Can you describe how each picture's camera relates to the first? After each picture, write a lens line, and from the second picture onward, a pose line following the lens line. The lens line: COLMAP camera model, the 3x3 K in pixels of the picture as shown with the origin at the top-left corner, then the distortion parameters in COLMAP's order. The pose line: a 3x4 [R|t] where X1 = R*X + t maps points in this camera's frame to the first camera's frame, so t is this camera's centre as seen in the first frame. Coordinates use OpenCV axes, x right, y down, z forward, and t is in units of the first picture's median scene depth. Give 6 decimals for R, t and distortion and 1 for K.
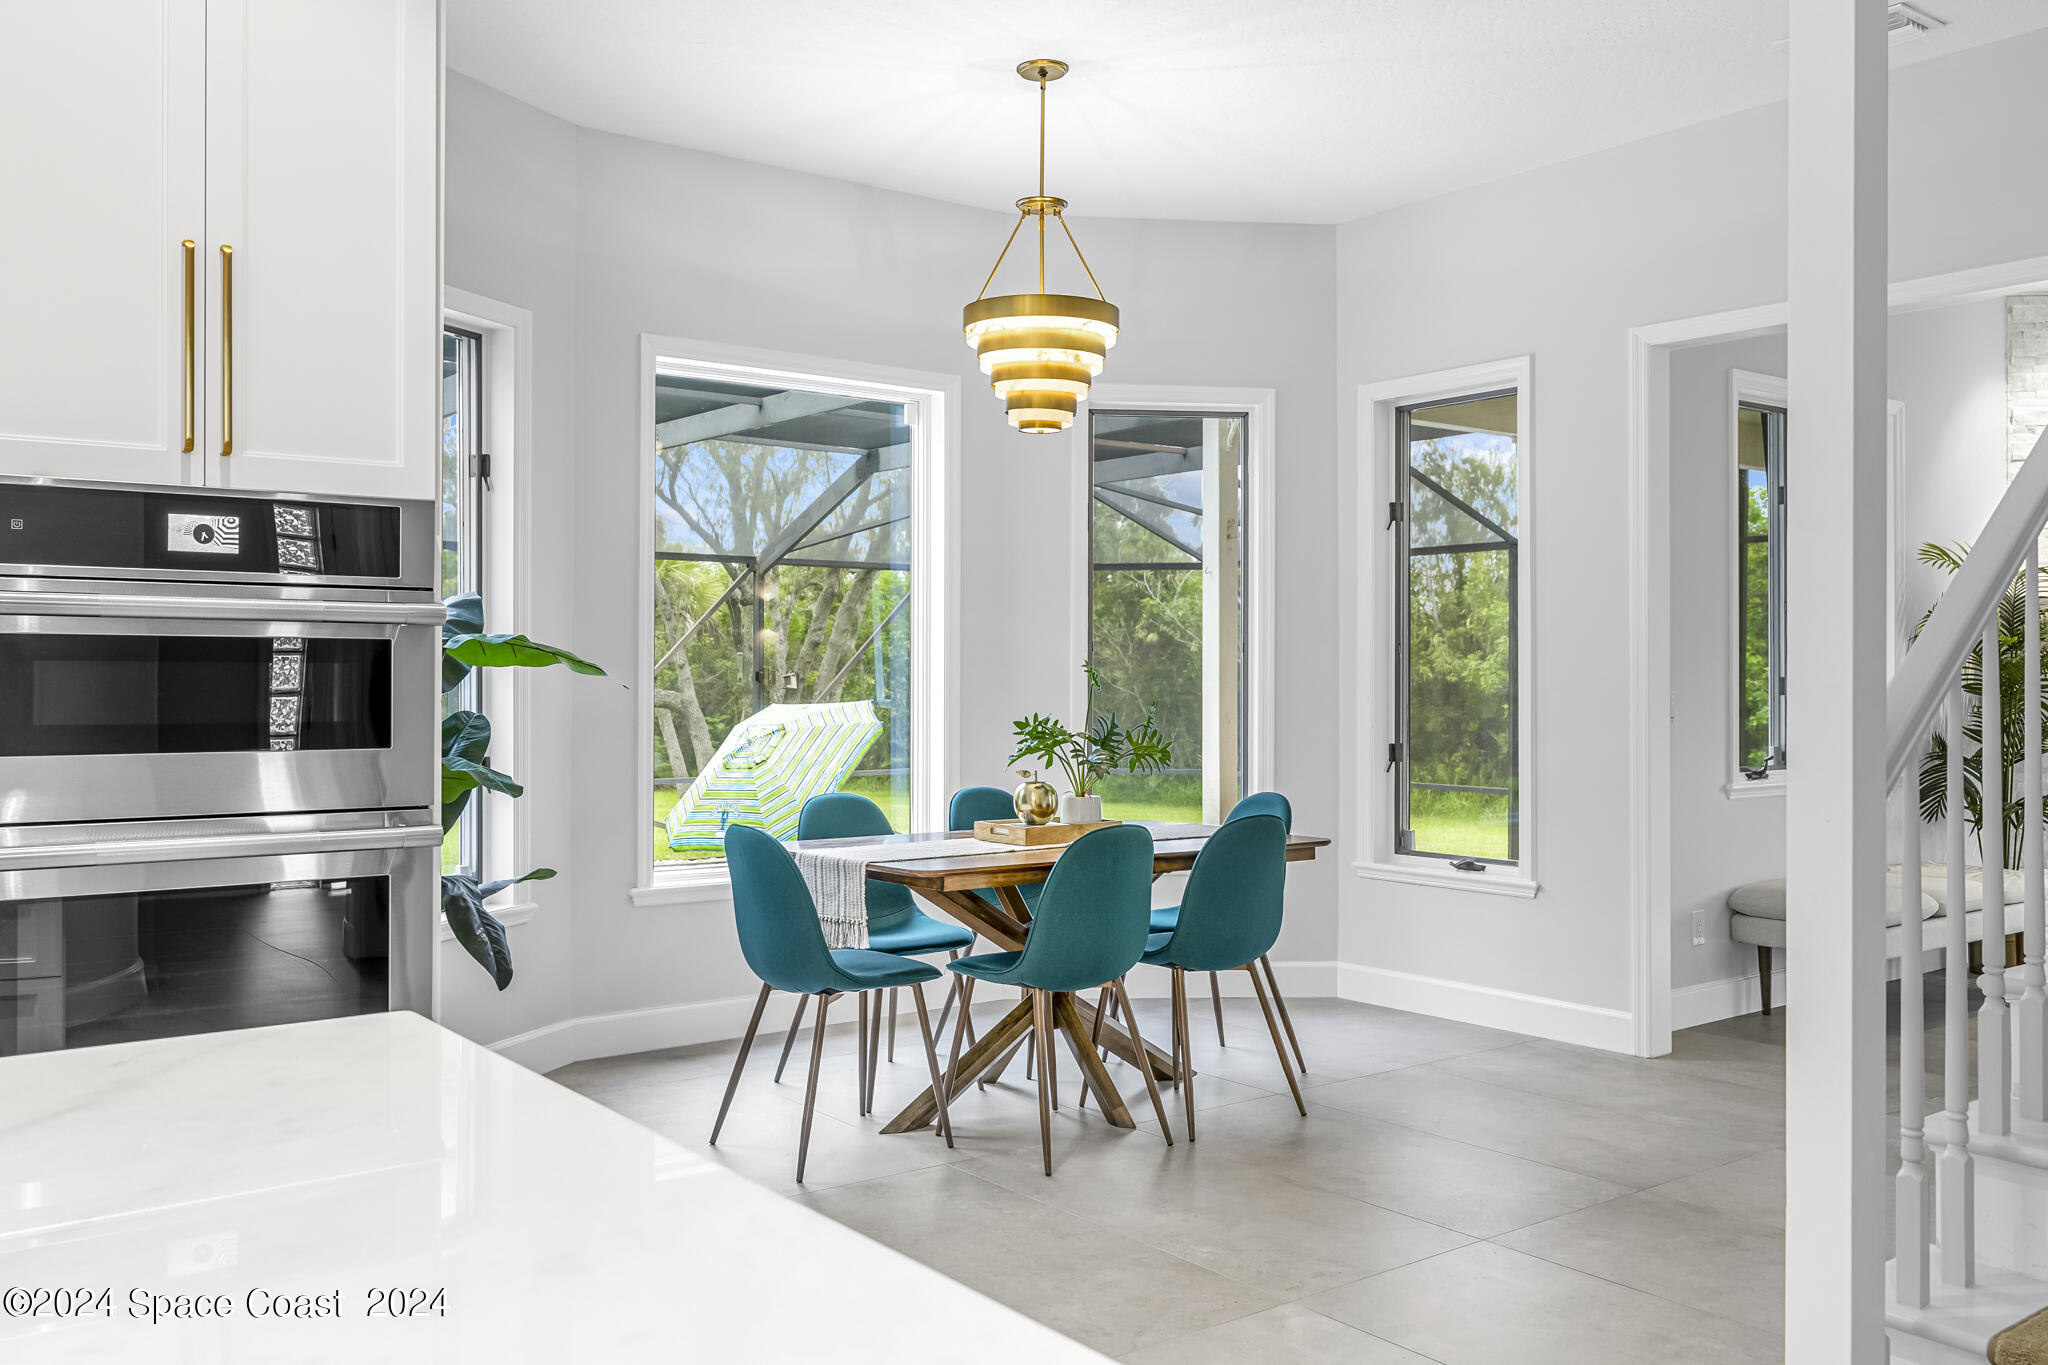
lens RADIAL K [[1730.1, 0, 1023.9], [0, 1730.1, 657.6], [0, 0, 1]] dist [0.005557, 0.001316]
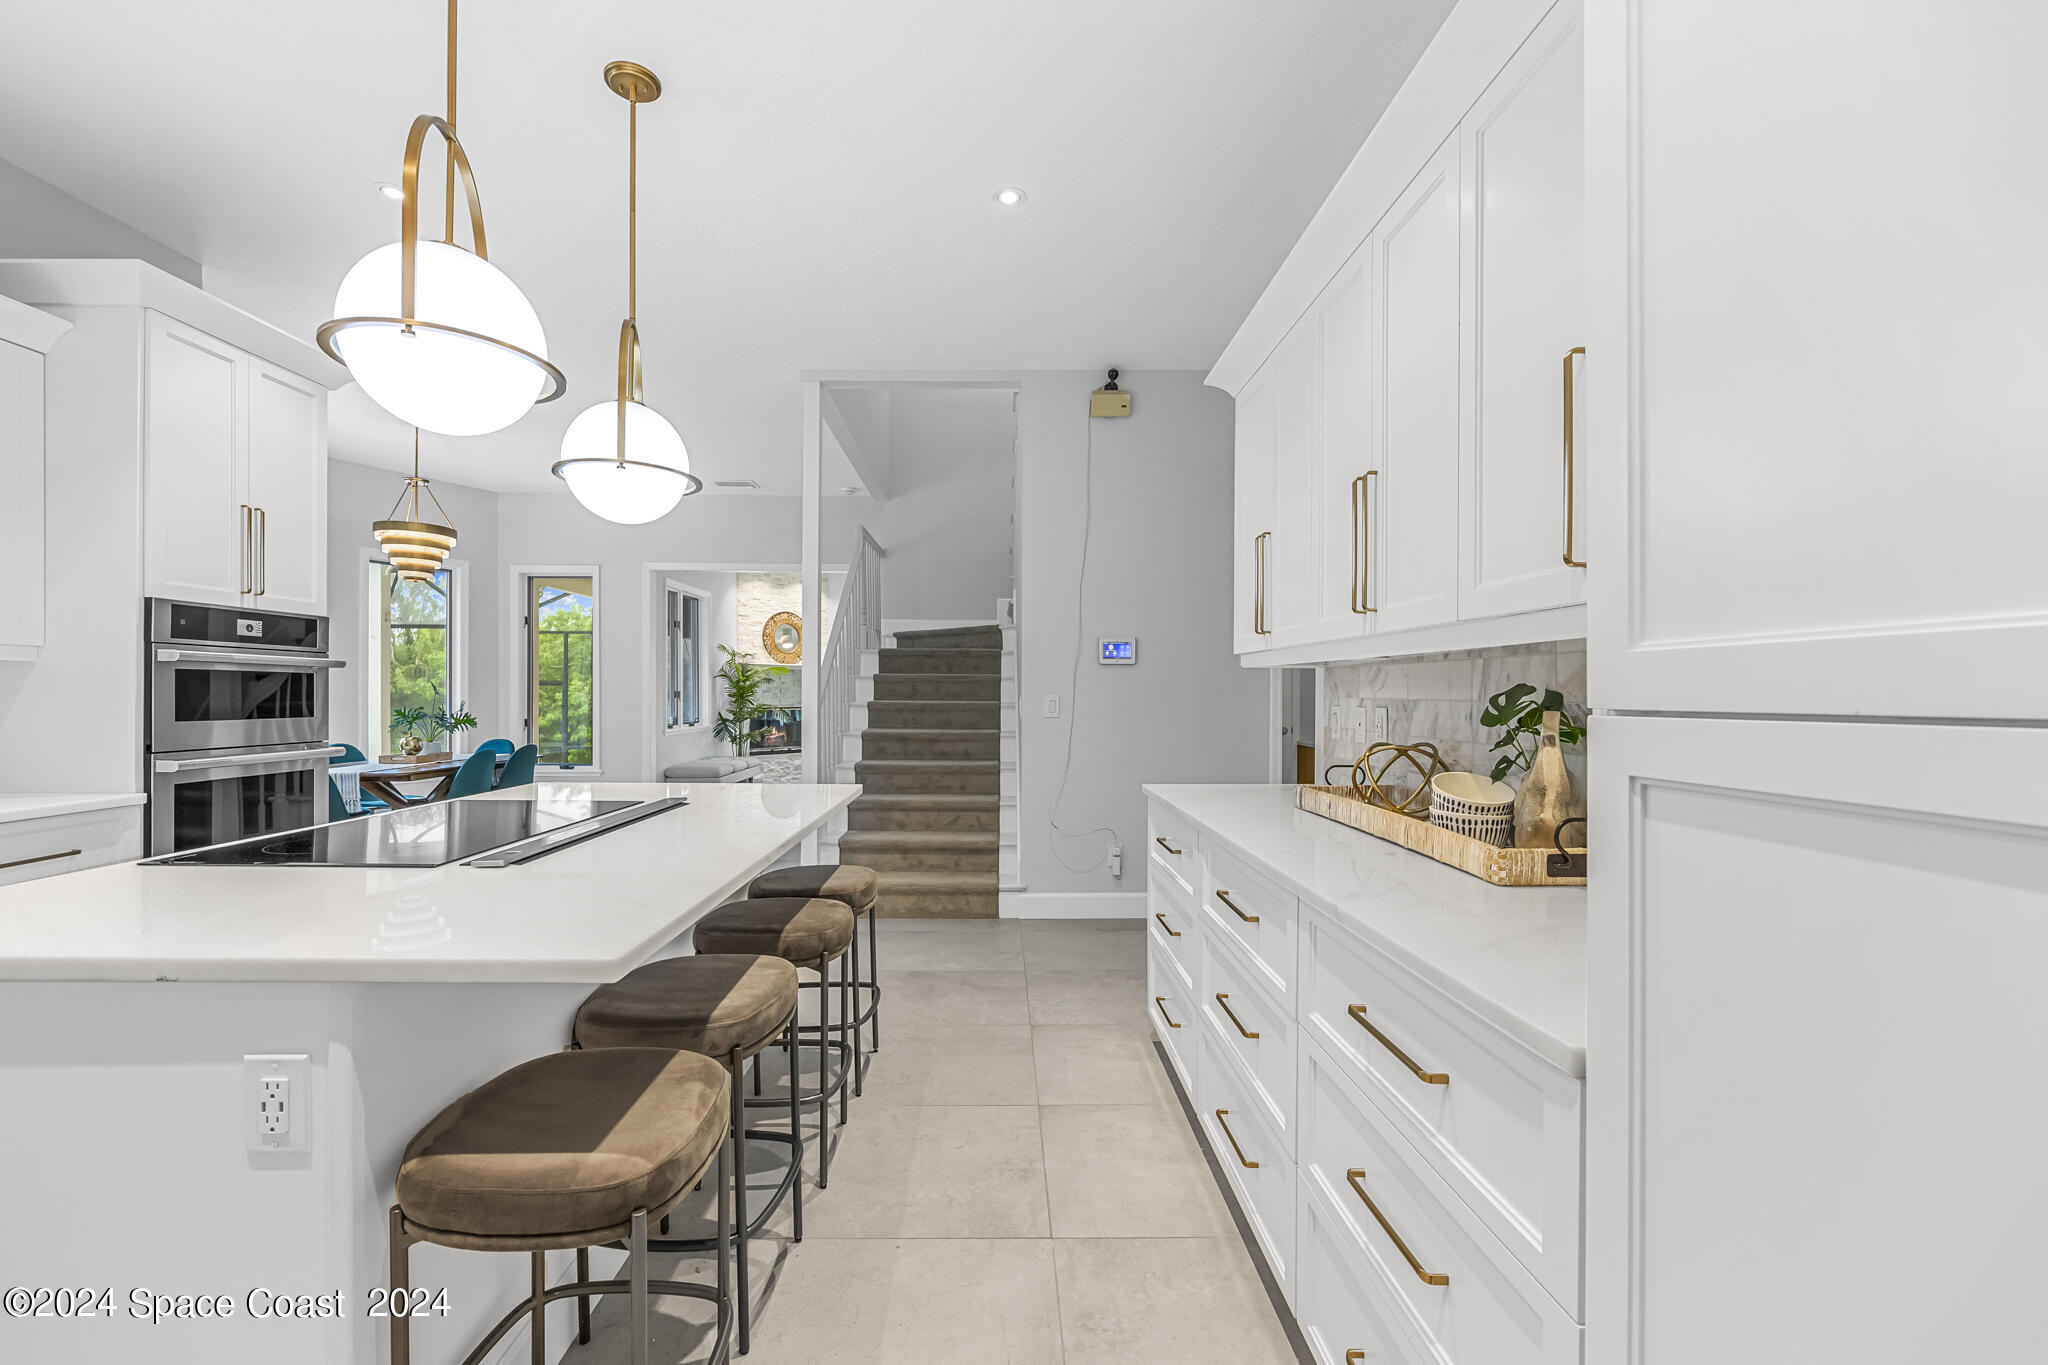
lens RADIAL K [[873.9, 0, 1013.0], [0, 873.9, 678.3], [0, 0, 1]] dist [0.000401, -0.000439]
pose [[0.596019, 0.013857, 0.802851, -0.474308], [-0.009874, 0.999902, -0.009928, -0.000224], [-0.802909, -0.002010, 0.596098, -0.330176]]
